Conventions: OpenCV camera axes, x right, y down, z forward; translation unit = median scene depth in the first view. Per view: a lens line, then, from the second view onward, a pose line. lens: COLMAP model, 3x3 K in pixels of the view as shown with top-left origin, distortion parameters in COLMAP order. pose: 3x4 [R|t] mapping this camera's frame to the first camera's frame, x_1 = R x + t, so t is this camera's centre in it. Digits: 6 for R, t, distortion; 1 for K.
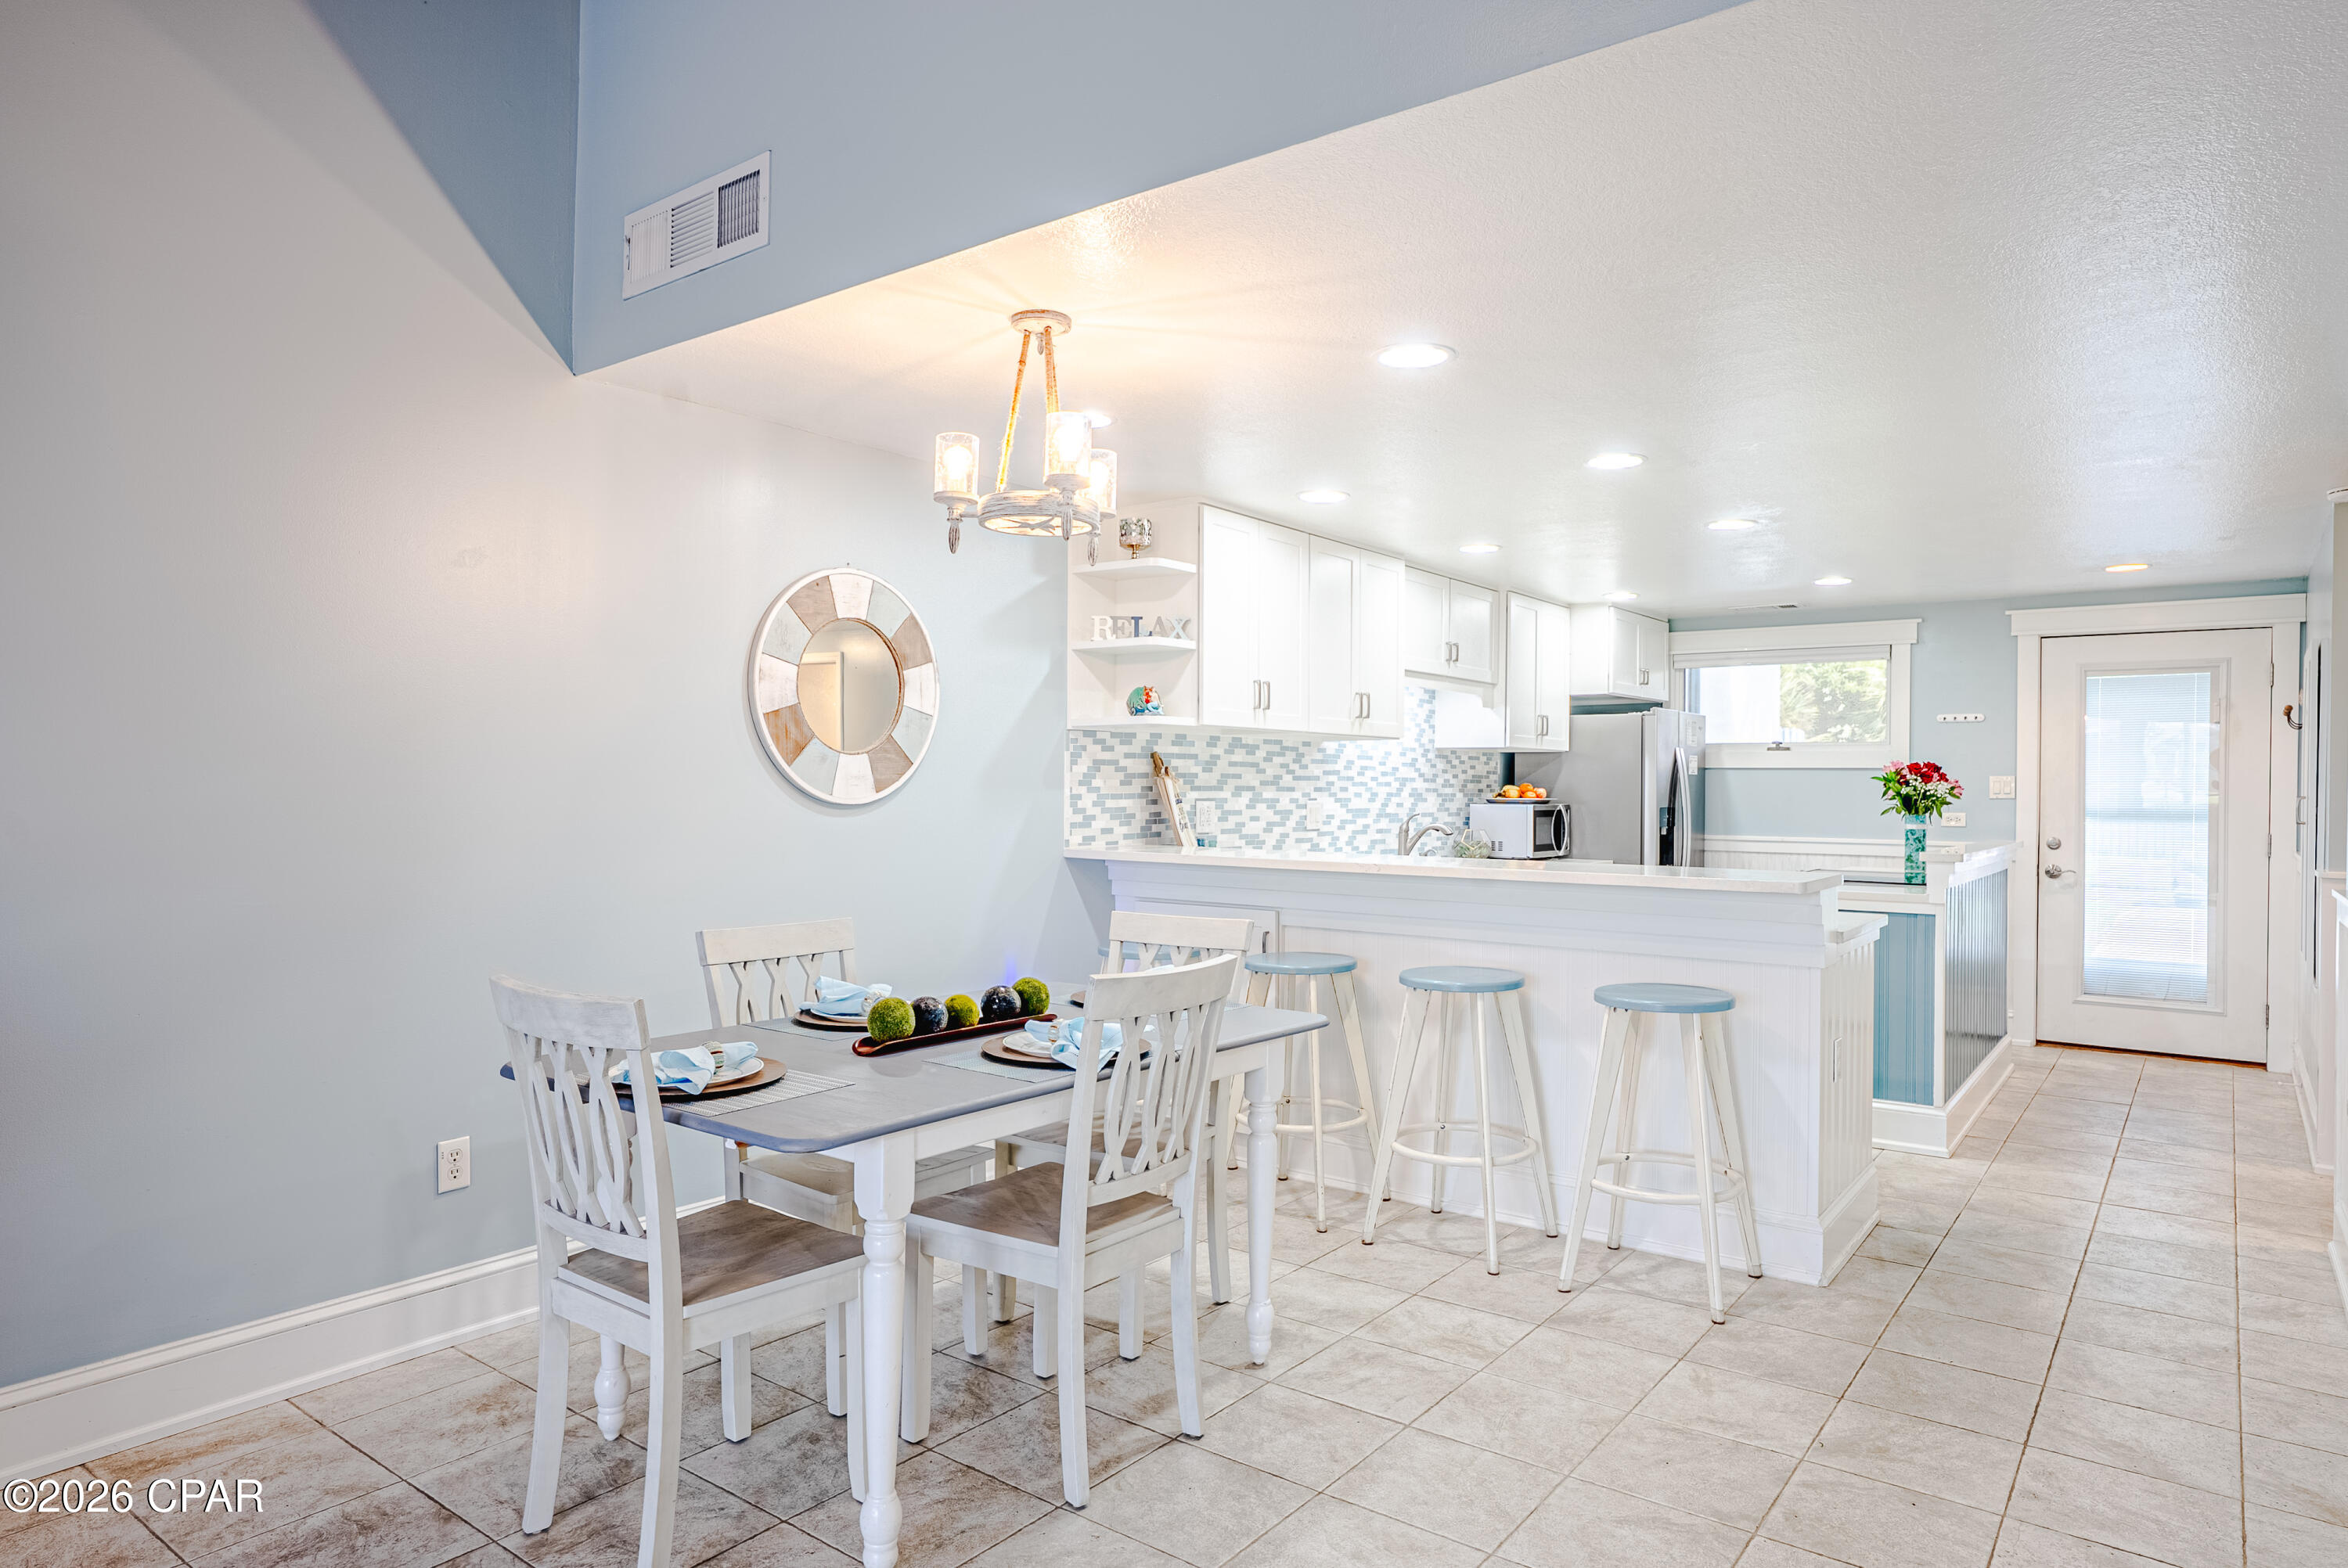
lens RADIAL K [[1397.2, 0, 1181.2], [0, 1397.2, 779.5], [0, 0, 1]] dist [-0.029401, 0.013977]
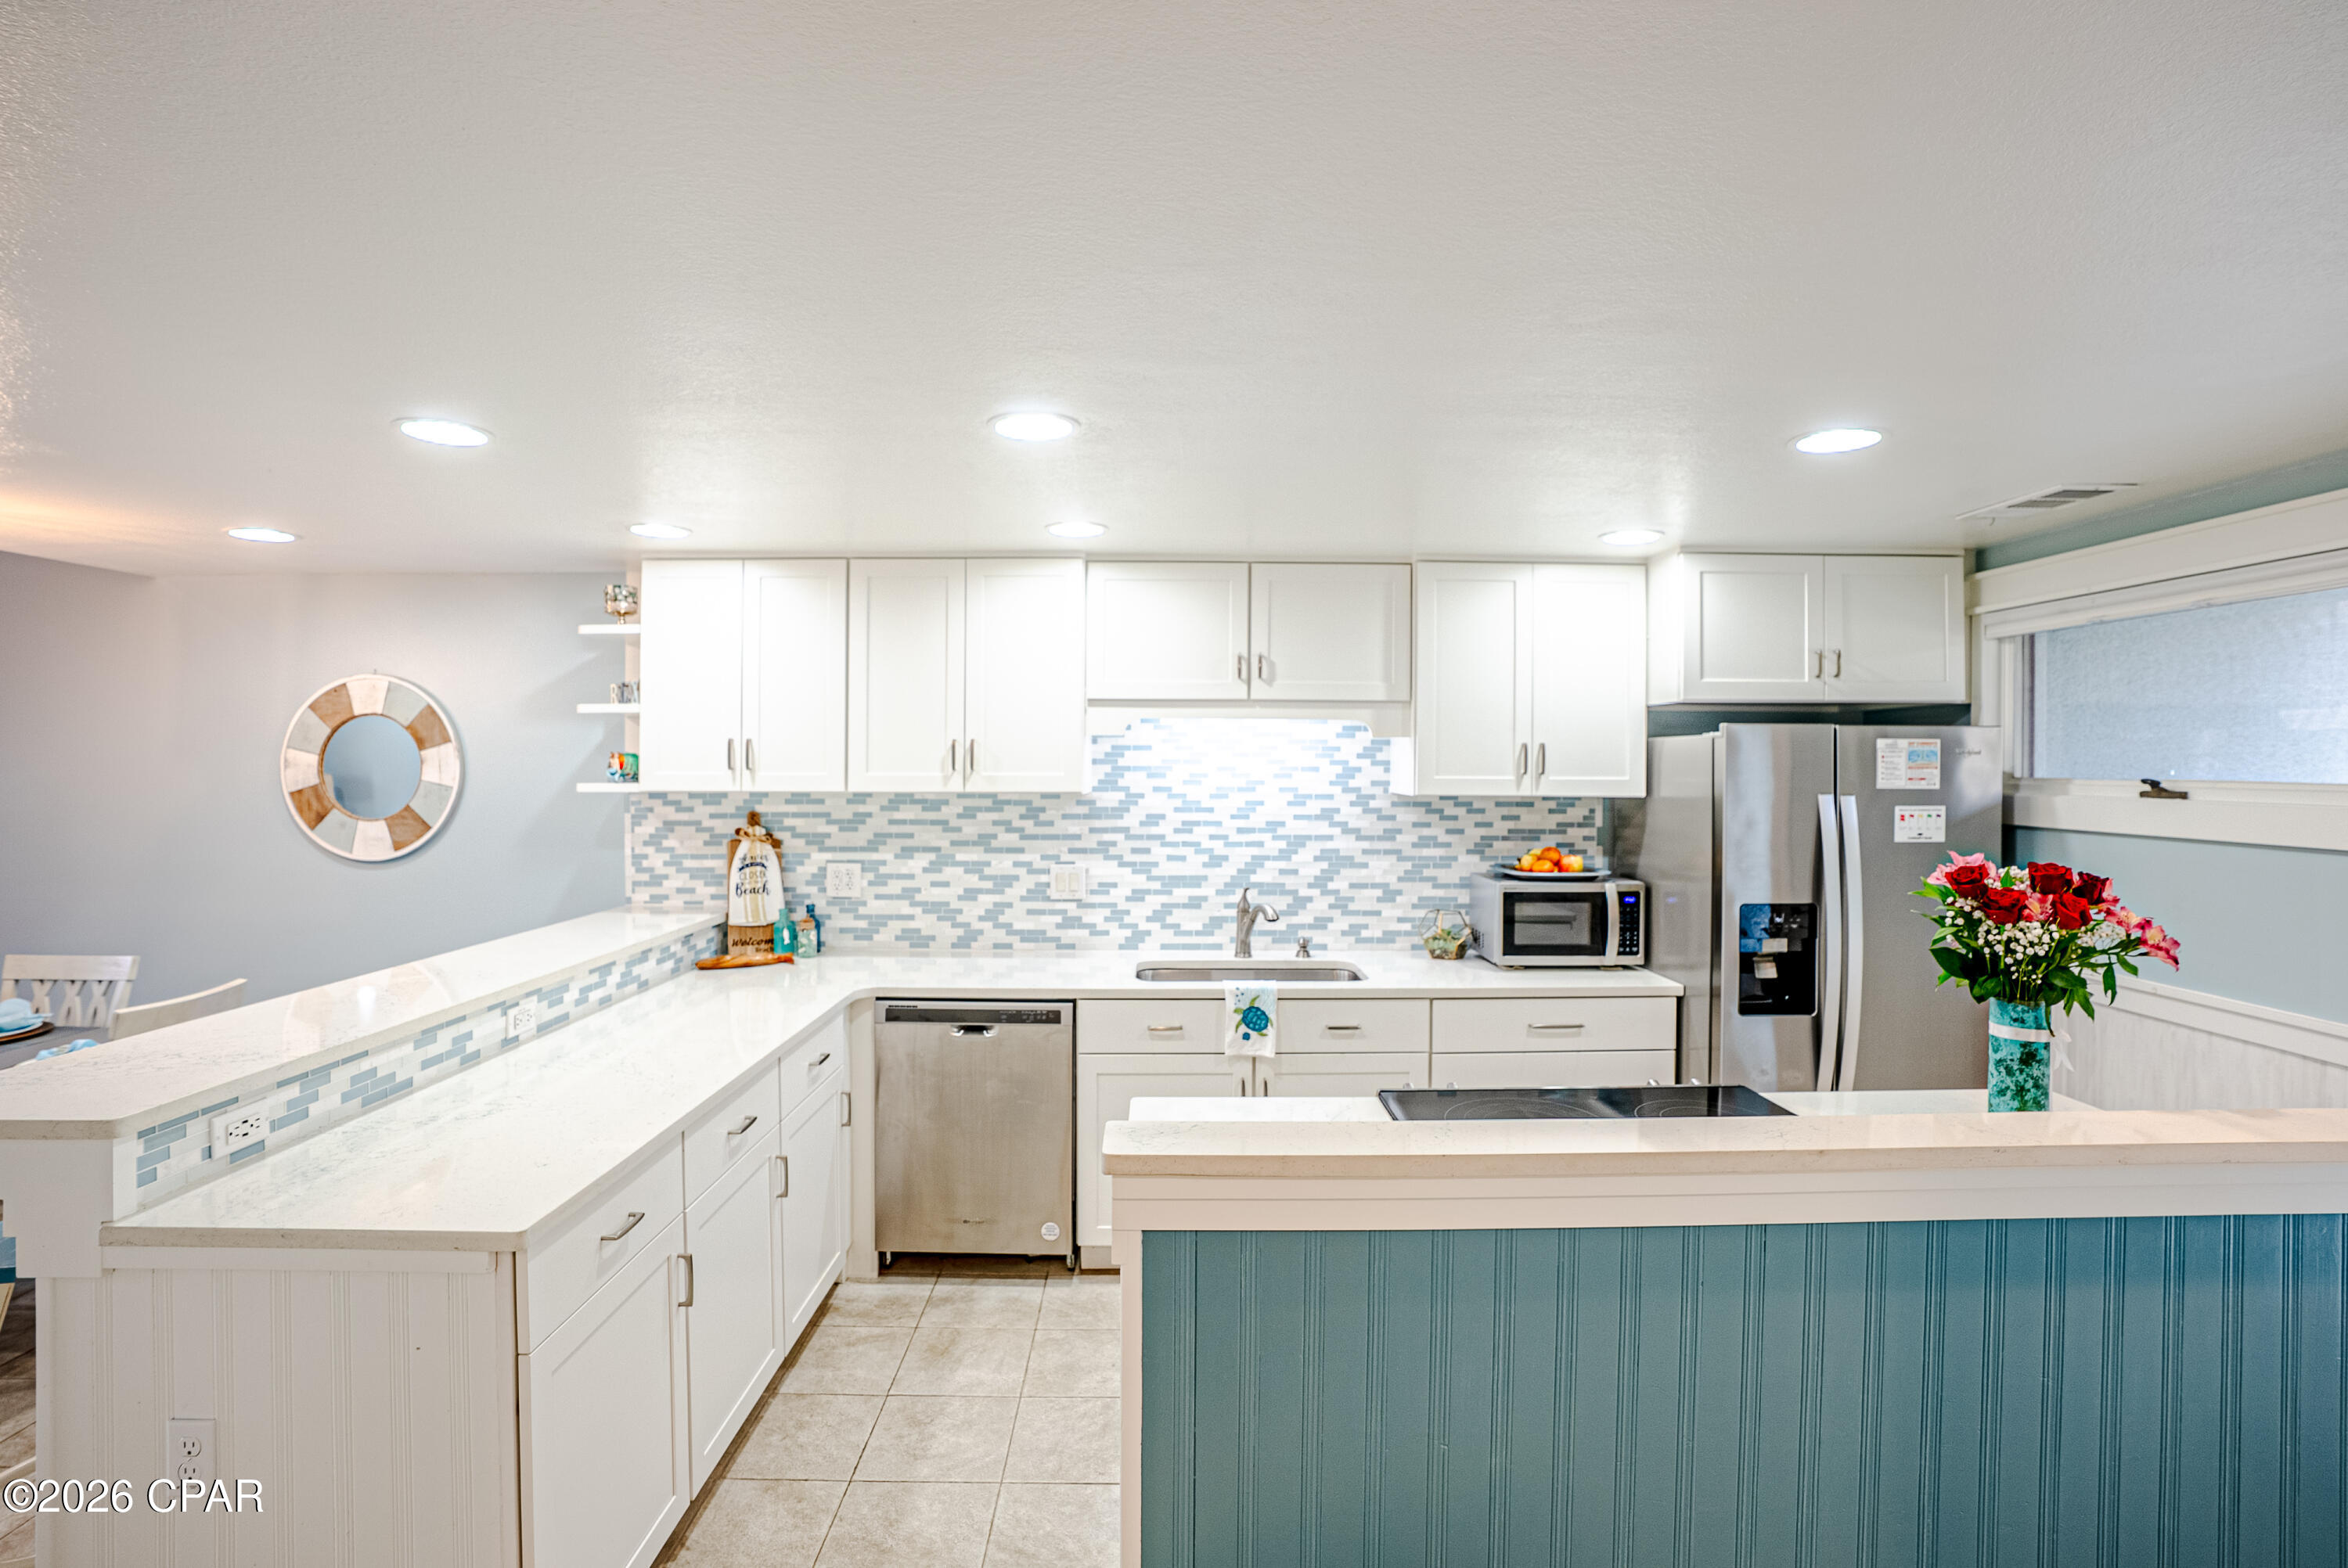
lens RADIAL K [[1097.8, 0, 1145.8], [0, 1097.8, 761.9], [0, 0, 1]] dist [-0.068687, 0.025149]
pose [[0.600615, -0.005945, -0.799516, 0.687309], [0.005557, 0.999979, -0.003261, -0.046160], [0.799519, -0.002484, 0.600636, 0.700268]]
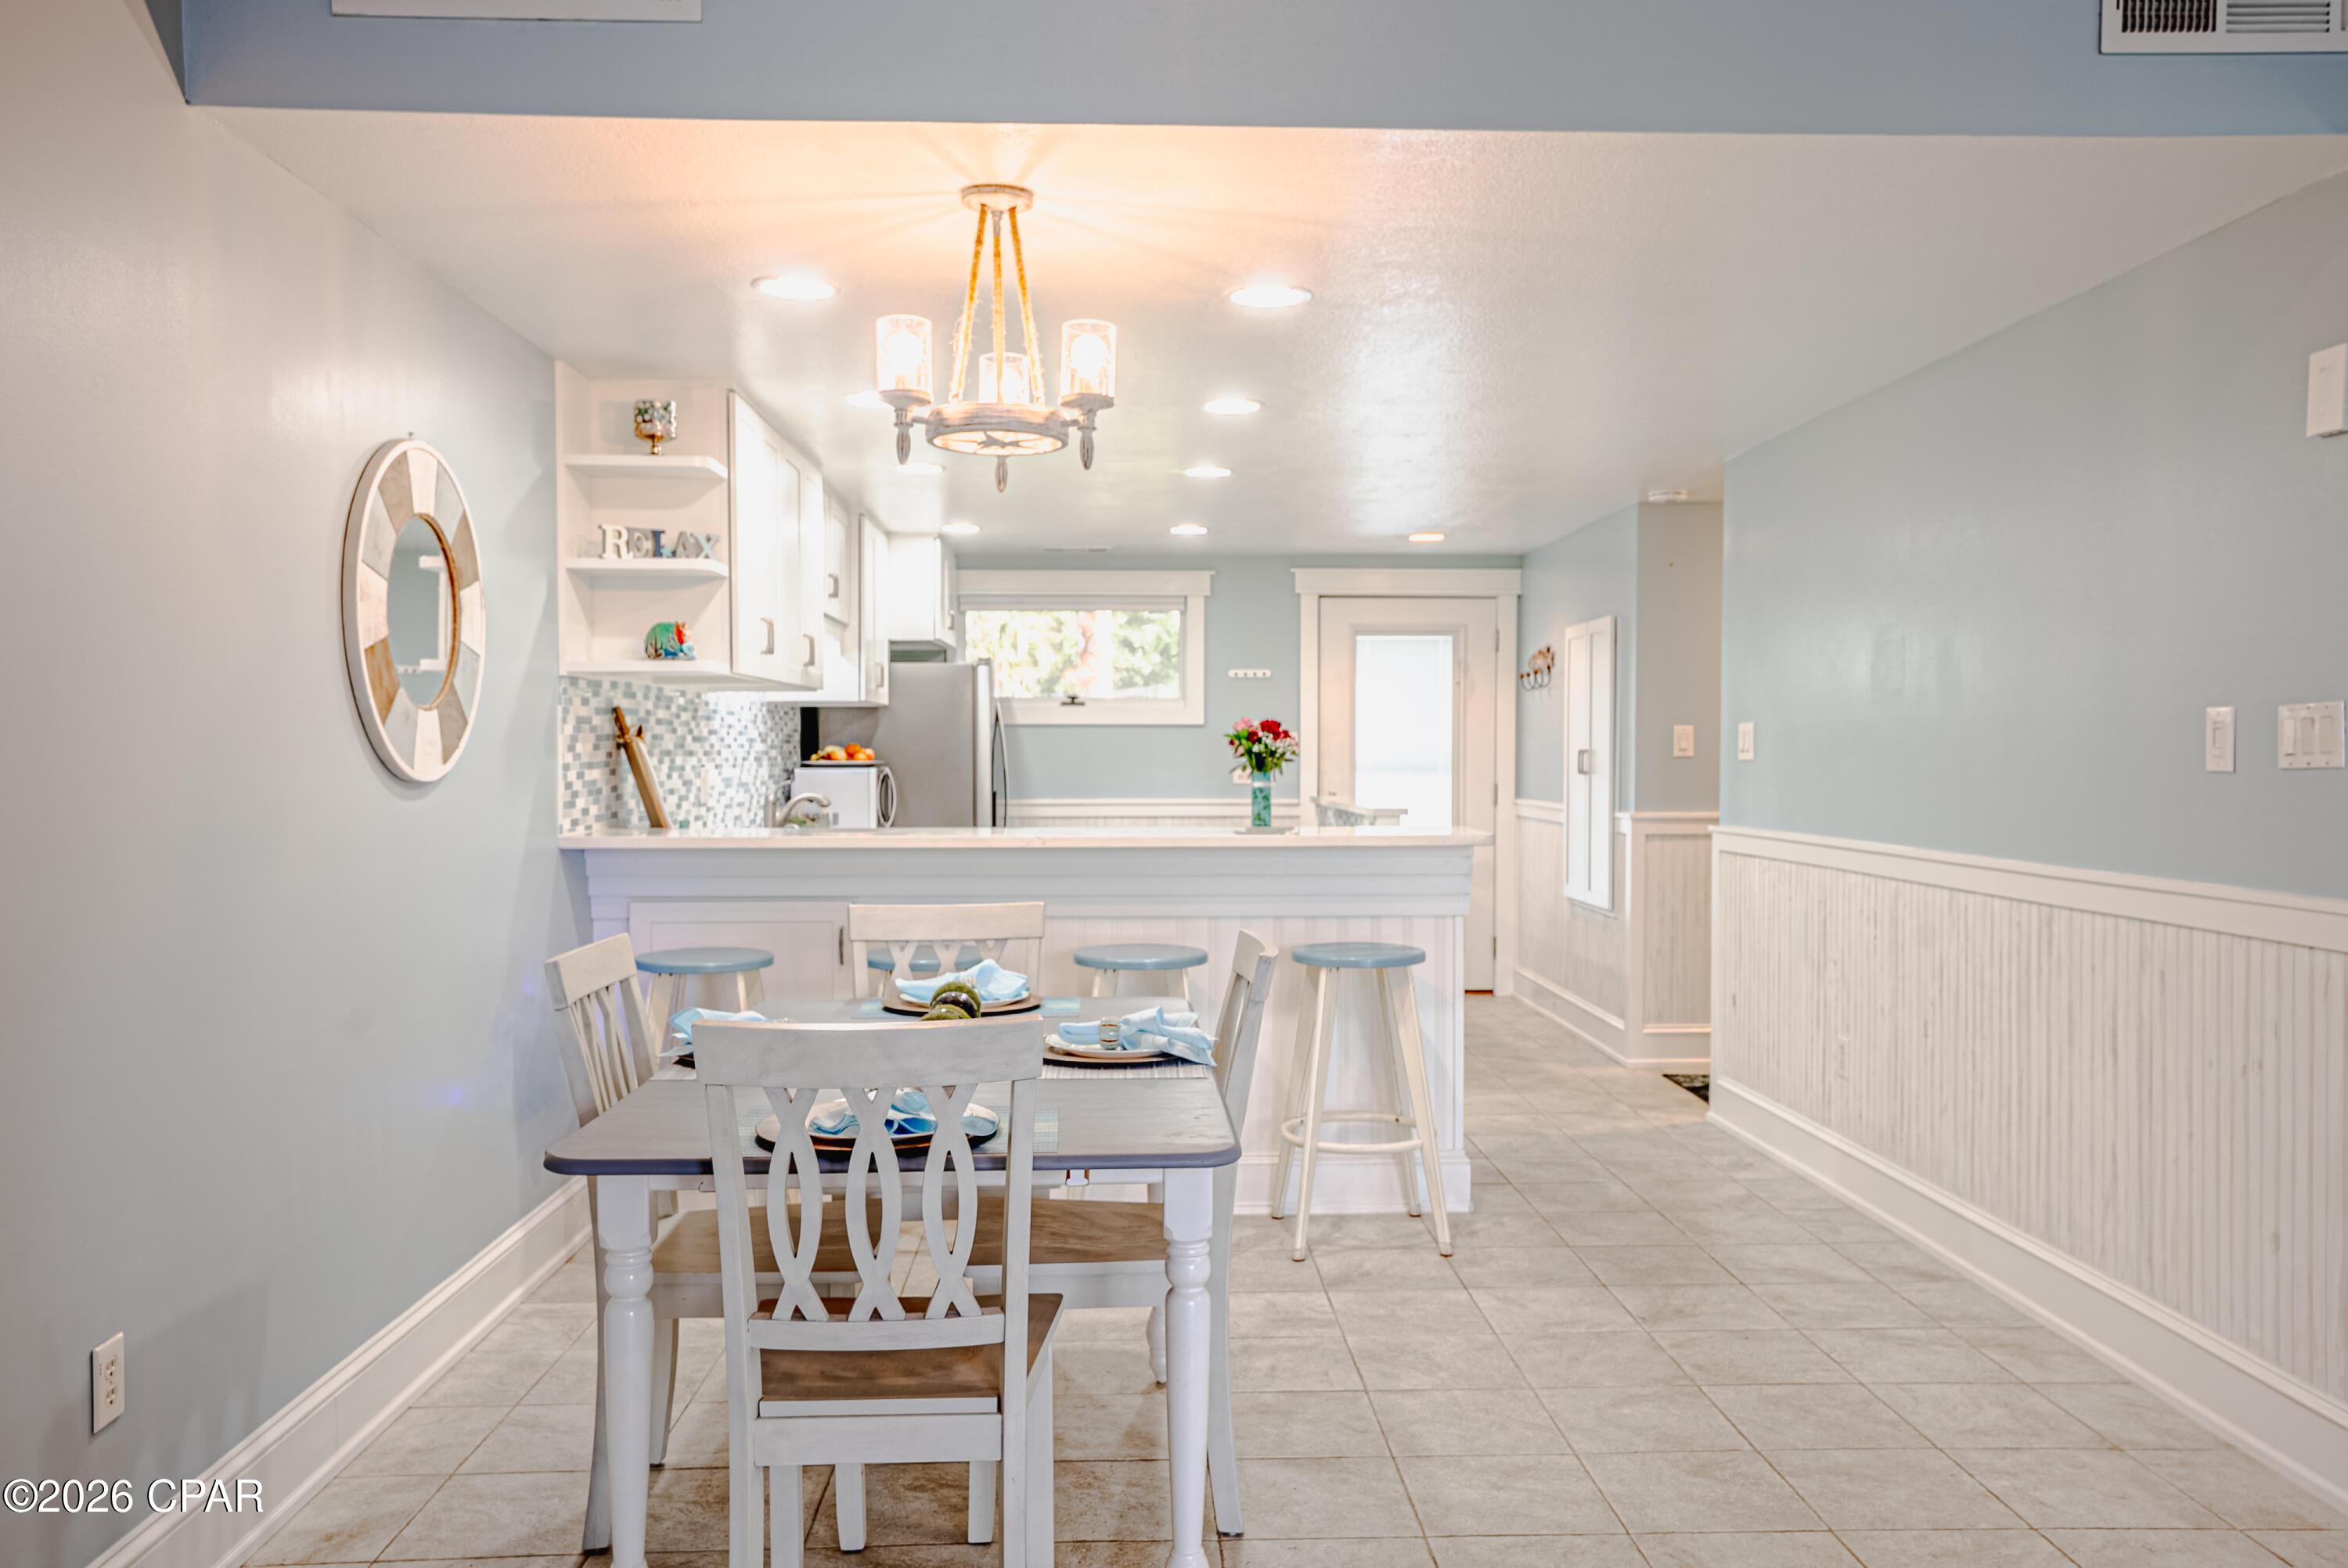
lens RADIAL K [[1799.7, 0, 1182.2], [0, 1799.7, 783.1], [0, 0, 1]] dist [-0.002644, 0.027731]
pose [[0.771802, -0.021853, 0.635487, -0.369233], [0.005273, 0.999595, 0.027970, -0.003587], [-0.635841, -0.018236, 0.771605, 0.046650]]
